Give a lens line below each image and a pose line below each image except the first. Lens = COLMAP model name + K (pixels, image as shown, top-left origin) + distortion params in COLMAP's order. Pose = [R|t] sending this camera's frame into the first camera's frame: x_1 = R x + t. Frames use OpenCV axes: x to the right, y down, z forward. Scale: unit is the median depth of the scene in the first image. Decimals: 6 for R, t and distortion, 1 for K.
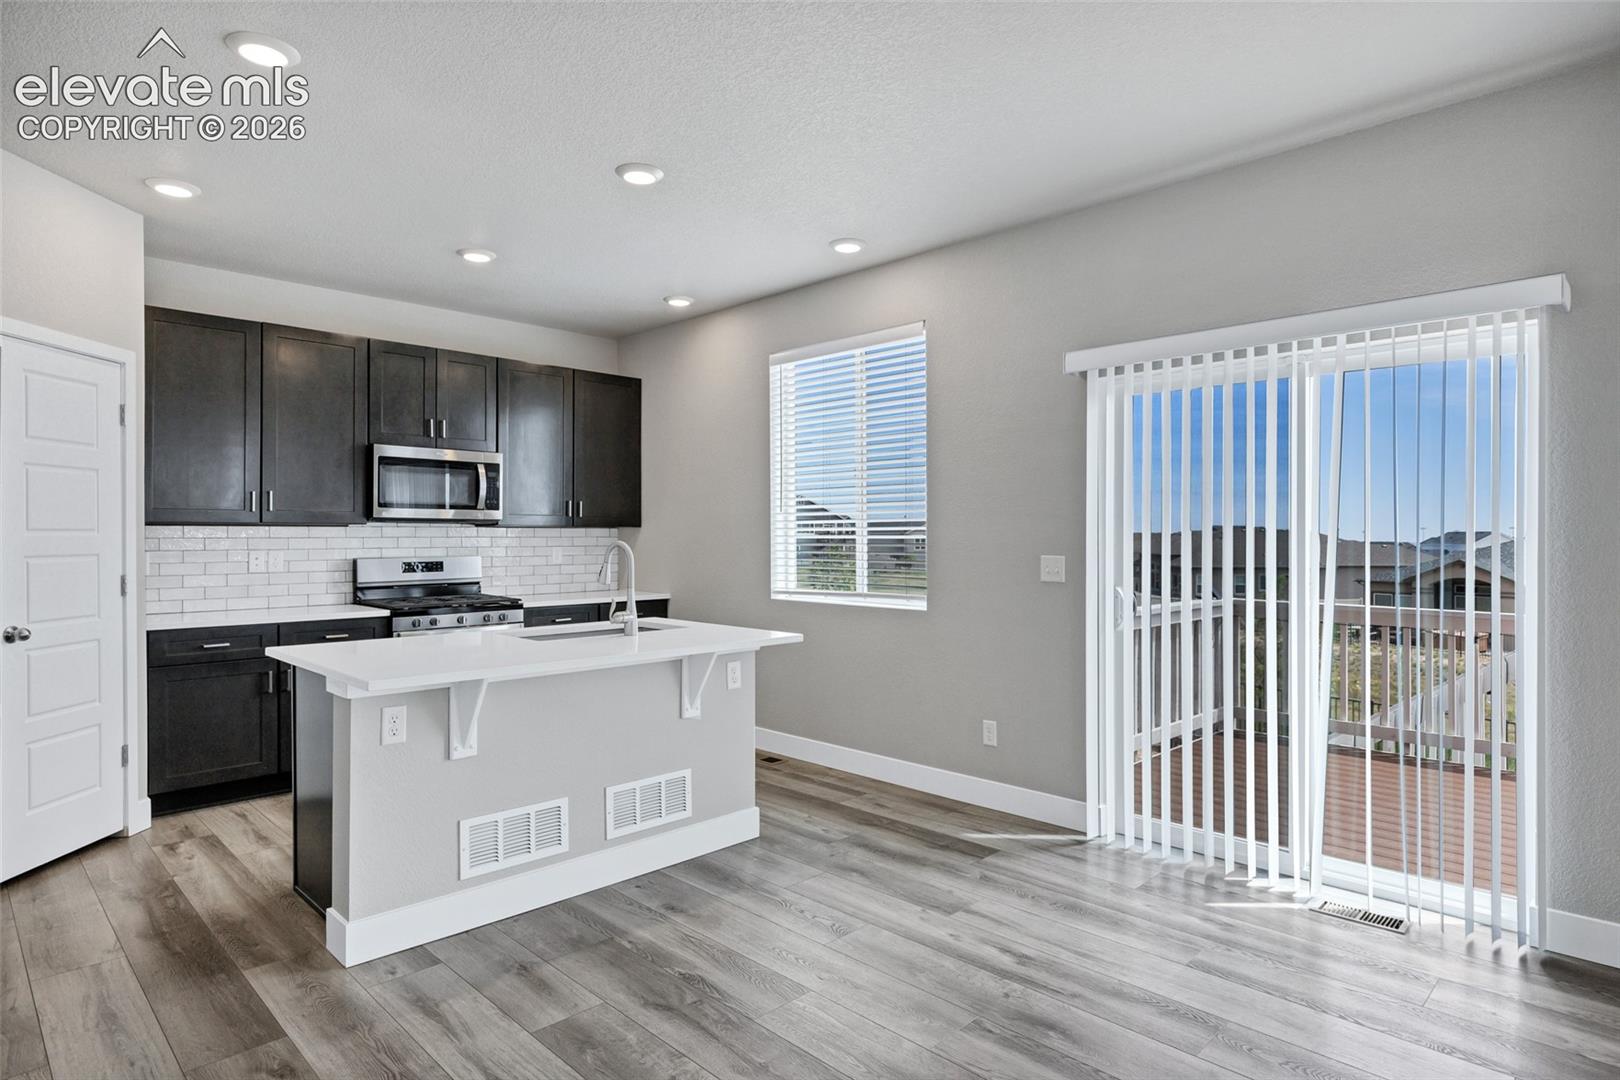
lens RADIAL K [[900.2, 0, 803.4], [0, 900.2, 527.2], [0, 0, 1]] dist [0.003350, -0.000144]
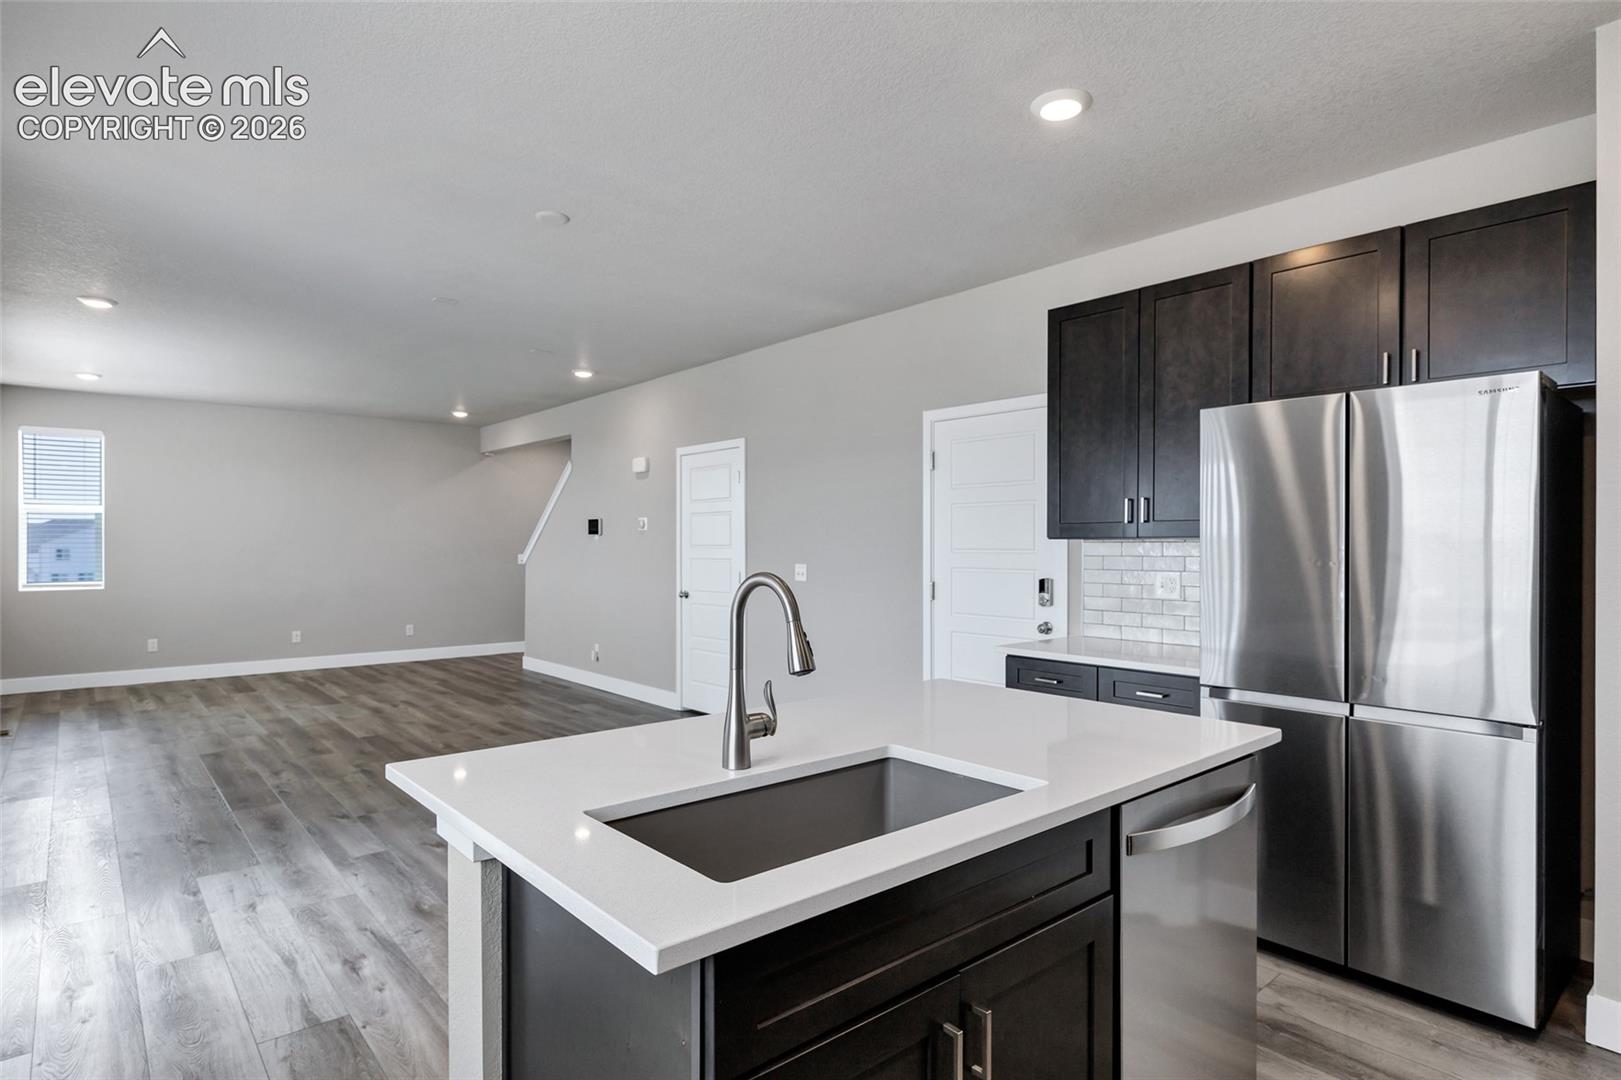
lens RADIAL K [[900.8, 0, 823.3], [0, 900.8, 550.5], [0, 0, 1]] dist [0.003350, -0.000144]
pose [[-0.998151, -0.000306, 0.060776, -0.208610], [-0.000504, 0.999995, -0.003241, 0.002063], [-0.060775, -0.003266, -0.998146, 1.142618]]
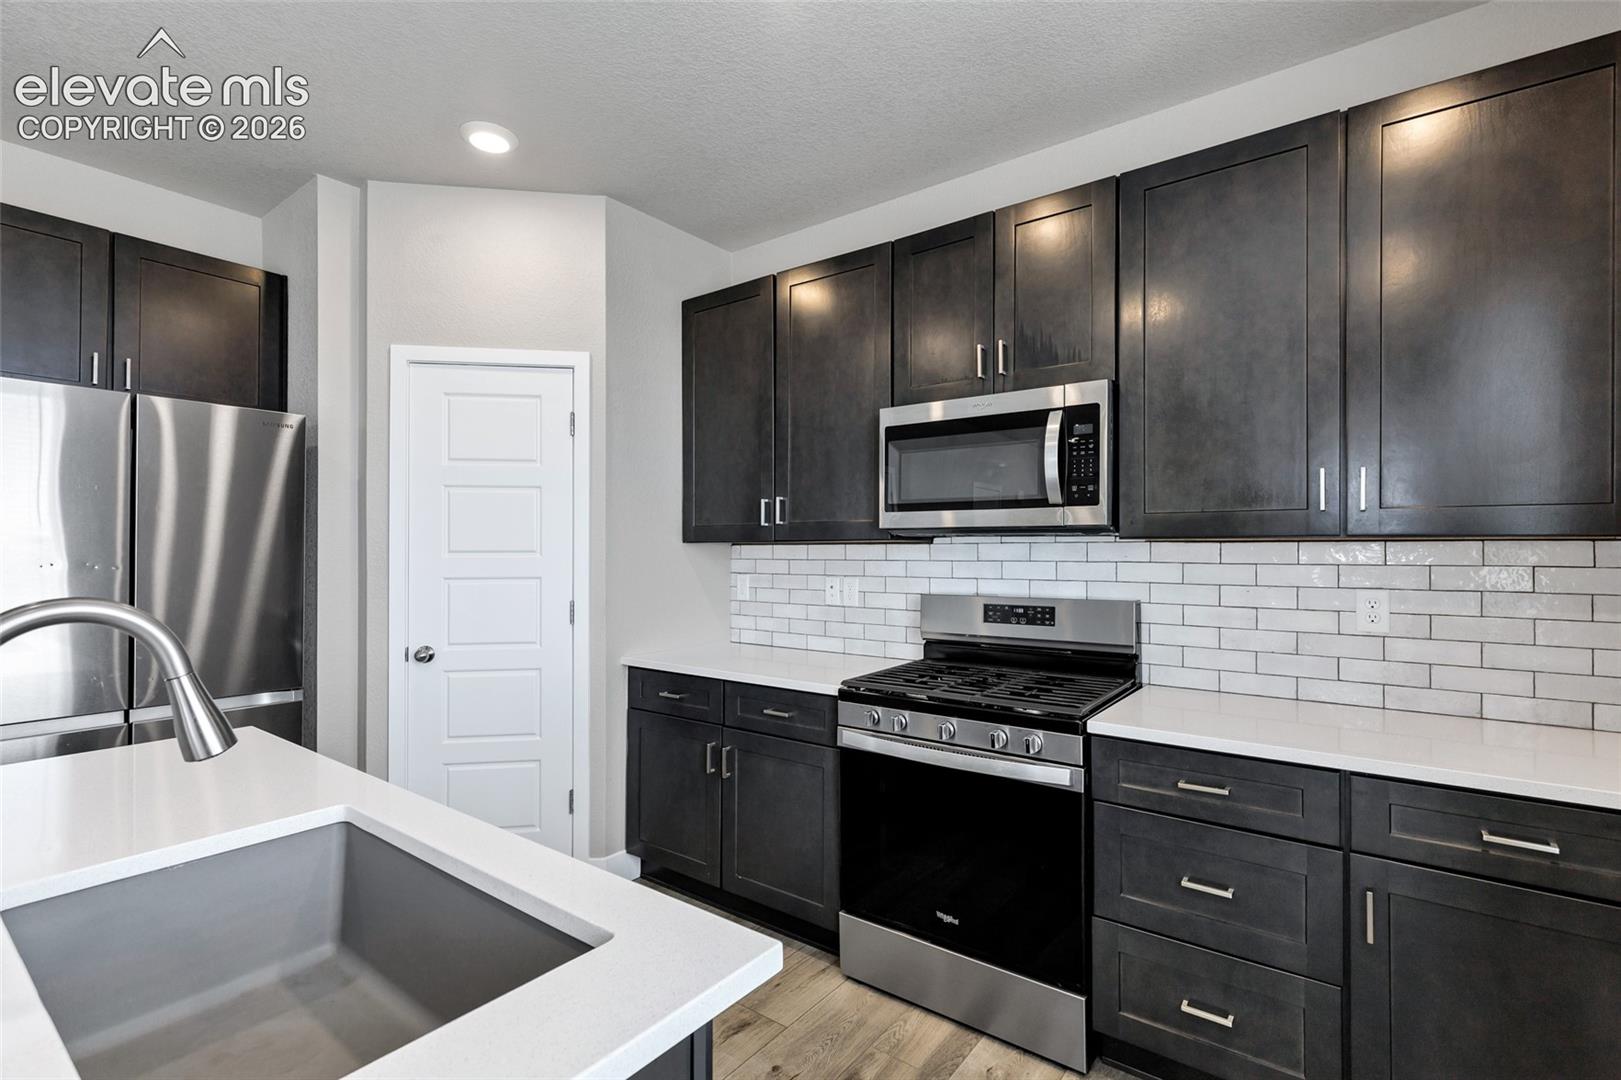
lens RADIAL K [[736.7, 0, 810.1], [0, 736.7, 550.1], [0, 0, 1]] dist [0.001191, -0.000133]
pose [[0.156950, 0.000915, -0.987606, 0.011683], [0.008142, 0.999964, 0.002221, 0.001885], [0.987573, -0.008390, 0.156937, 0.920048]]
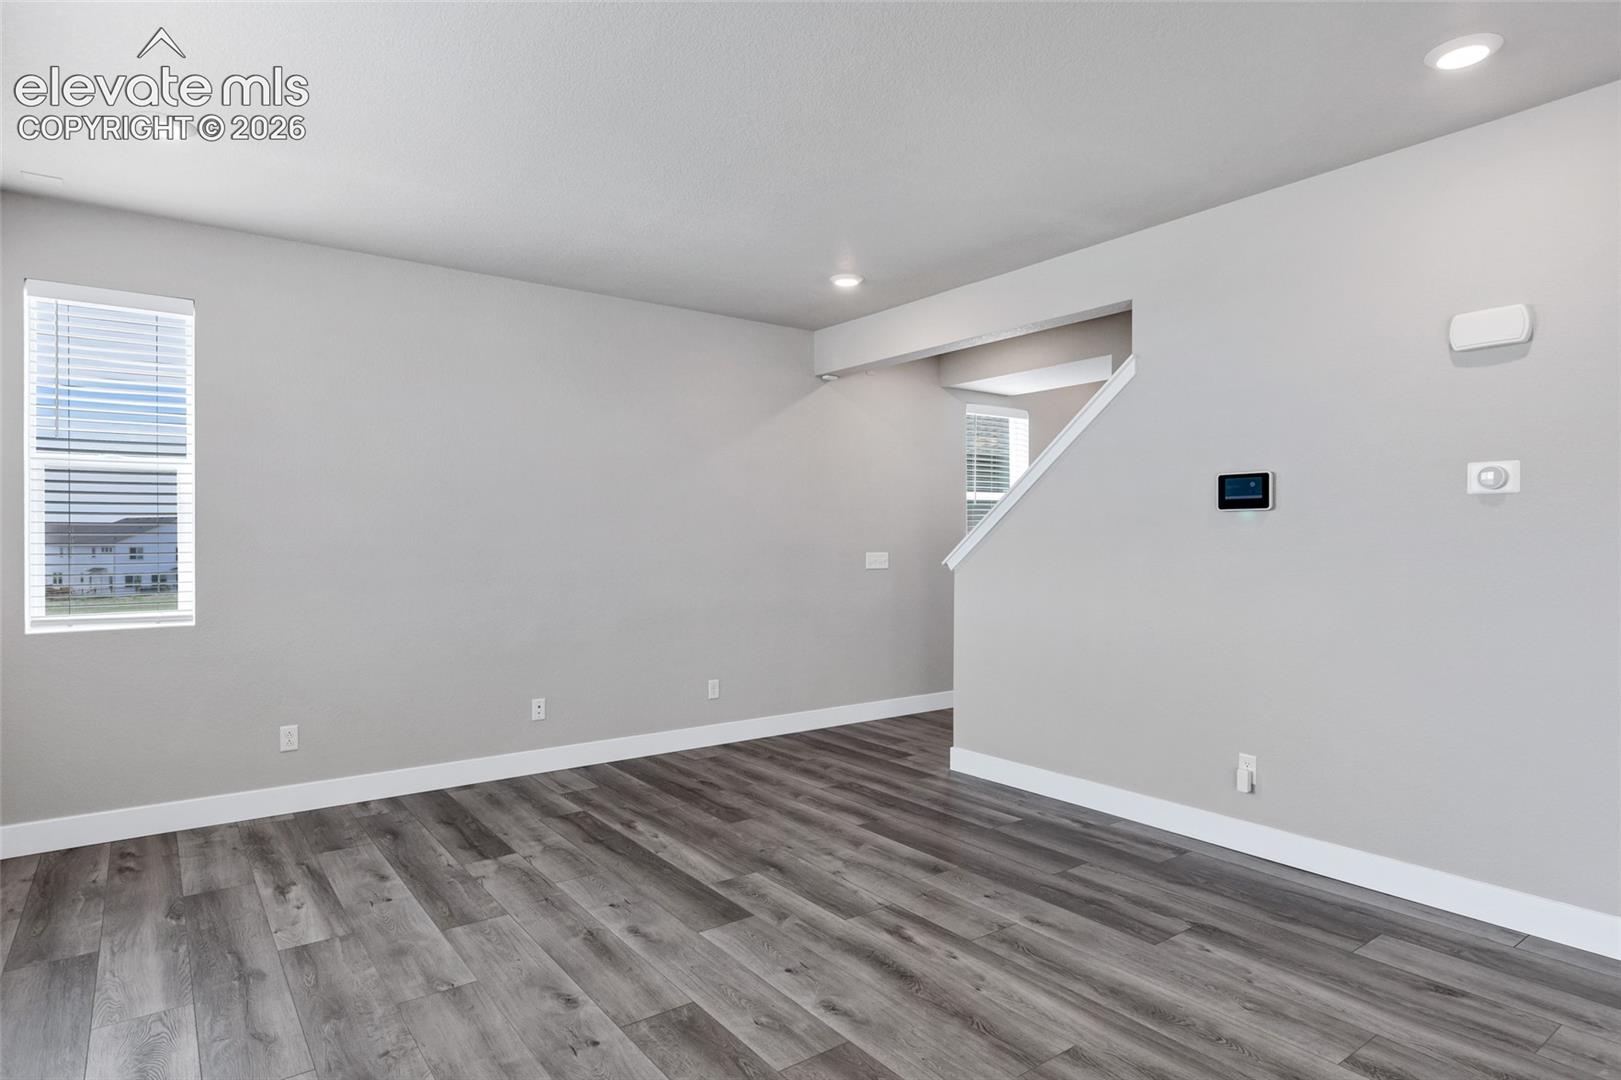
lens RADIAL K [[900.8, 0, 806.3], [0, 900.8, 550.2], [0, 0, 1]] dist [0.003350, -0.000144]
pose [[-0.992223, 0.001189, 0.124468, 0.573675], [0.001140, 0.999999, -0.000467, 0.001189], [-0.124469, -0.000321, -0.992223, 0.295223]]
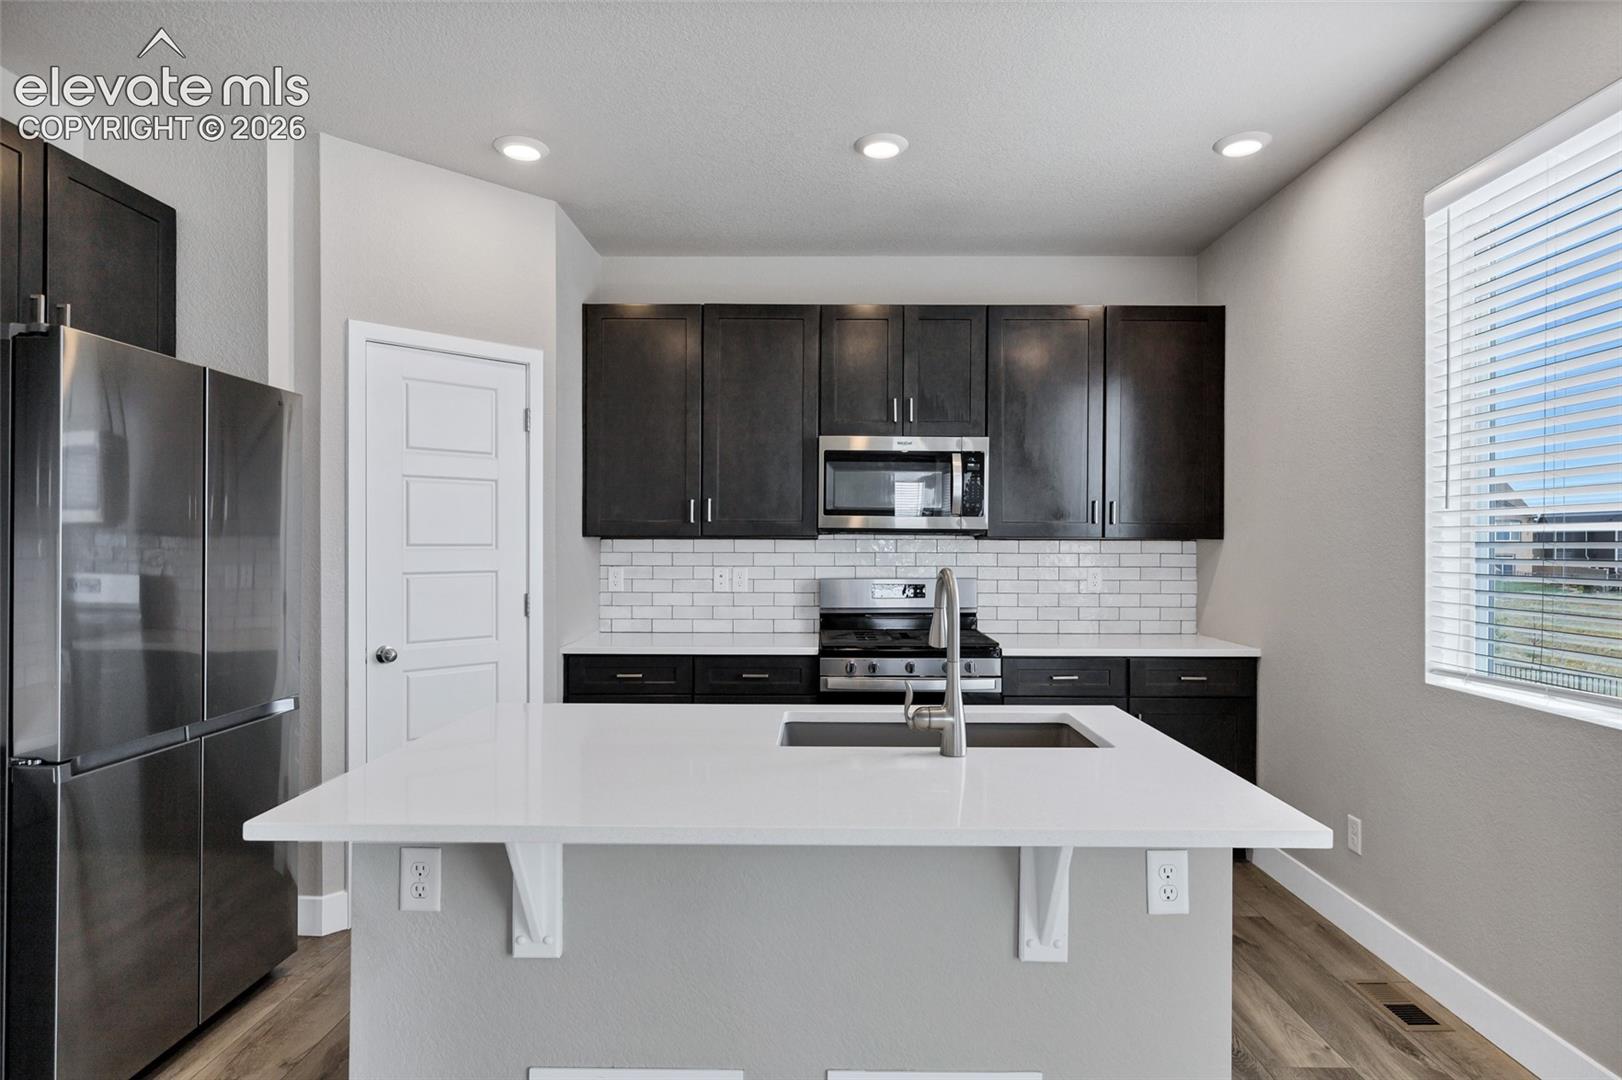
lens RADIAL K [[901.4, 0, 807.3], [0, 901.4, 556.0], [0, 0, 1]] dist [0.003350, -0.000144]
pose [[0.708714, 0.012274, -0.705389, 0.083382], [0.002864, 0.999790, 0.020274, -0.002861], [0.705490, -0.016388, 0.708531, 0.449071]]
